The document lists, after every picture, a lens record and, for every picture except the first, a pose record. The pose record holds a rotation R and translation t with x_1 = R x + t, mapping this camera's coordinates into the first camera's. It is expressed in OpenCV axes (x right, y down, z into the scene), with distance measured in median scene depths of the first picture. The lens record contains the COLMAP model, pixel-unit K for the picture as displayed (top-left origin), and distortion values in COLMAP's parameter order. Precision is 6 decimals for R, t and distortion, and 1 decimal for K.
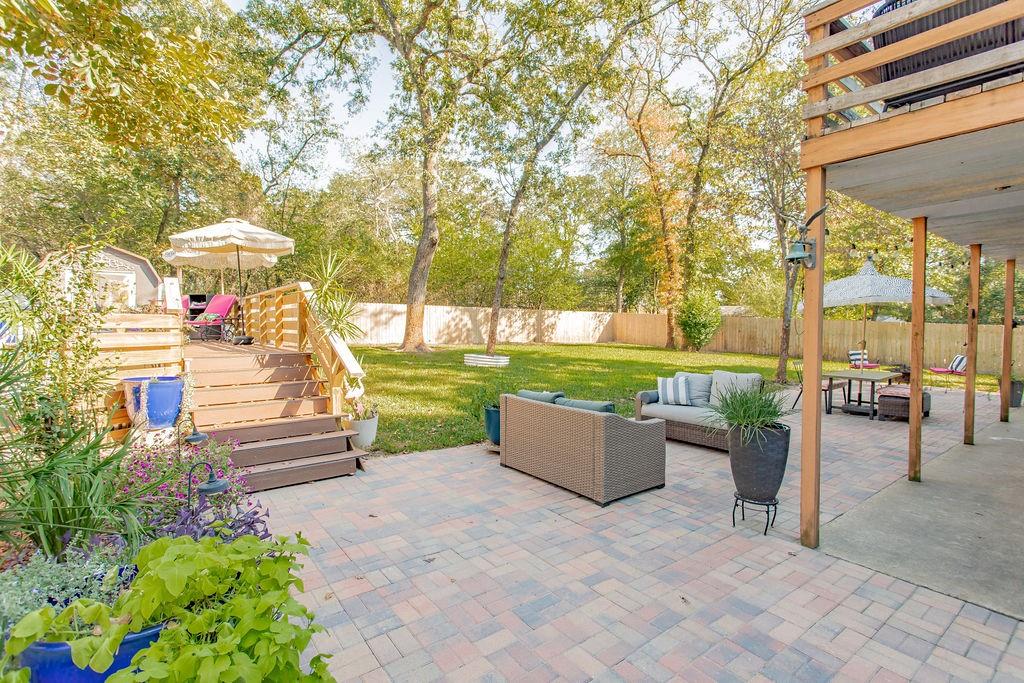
lens RADIAL K [[498.6, 0, 510.7], [0, 498.6, 339.7], [0, 0, 1]] dist [-0.015423, -0.002148]
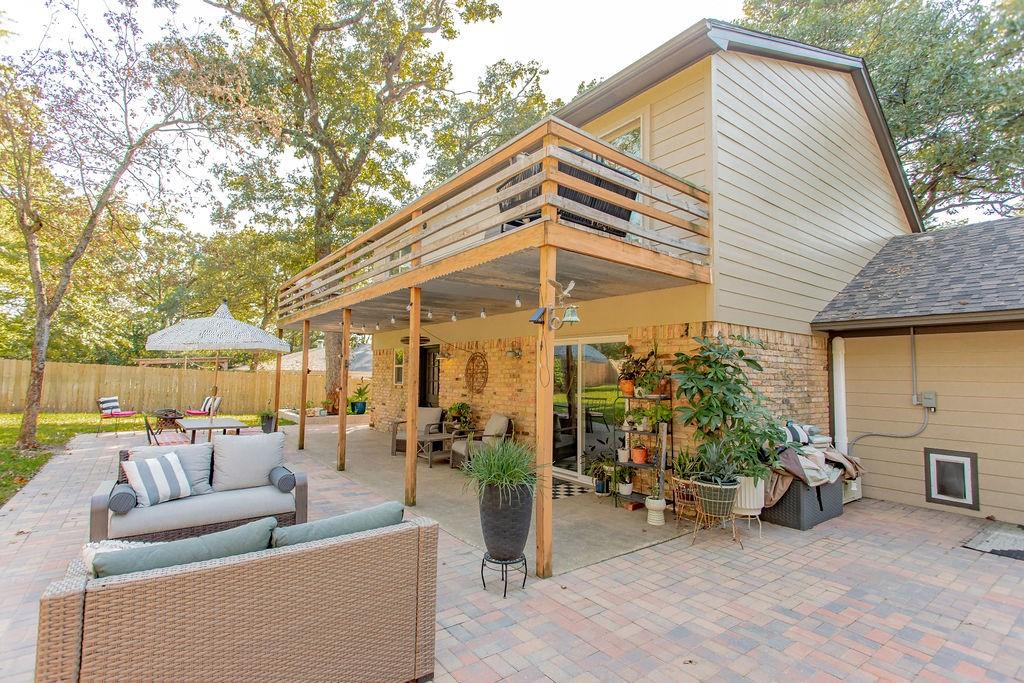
lens RADIAL K [[481.4, 0, 512.0], [0, 481.4, 342.1], [0, 0, 1]] dist [0.000428, -0.000272]
pose [[-0.014508, 0.067124, 0.997639, -0.507028], [0.010525, 0.997699, -0.066975, -0.034557], [-0.999839, 0.009528, -0.015181, 1.090950]]
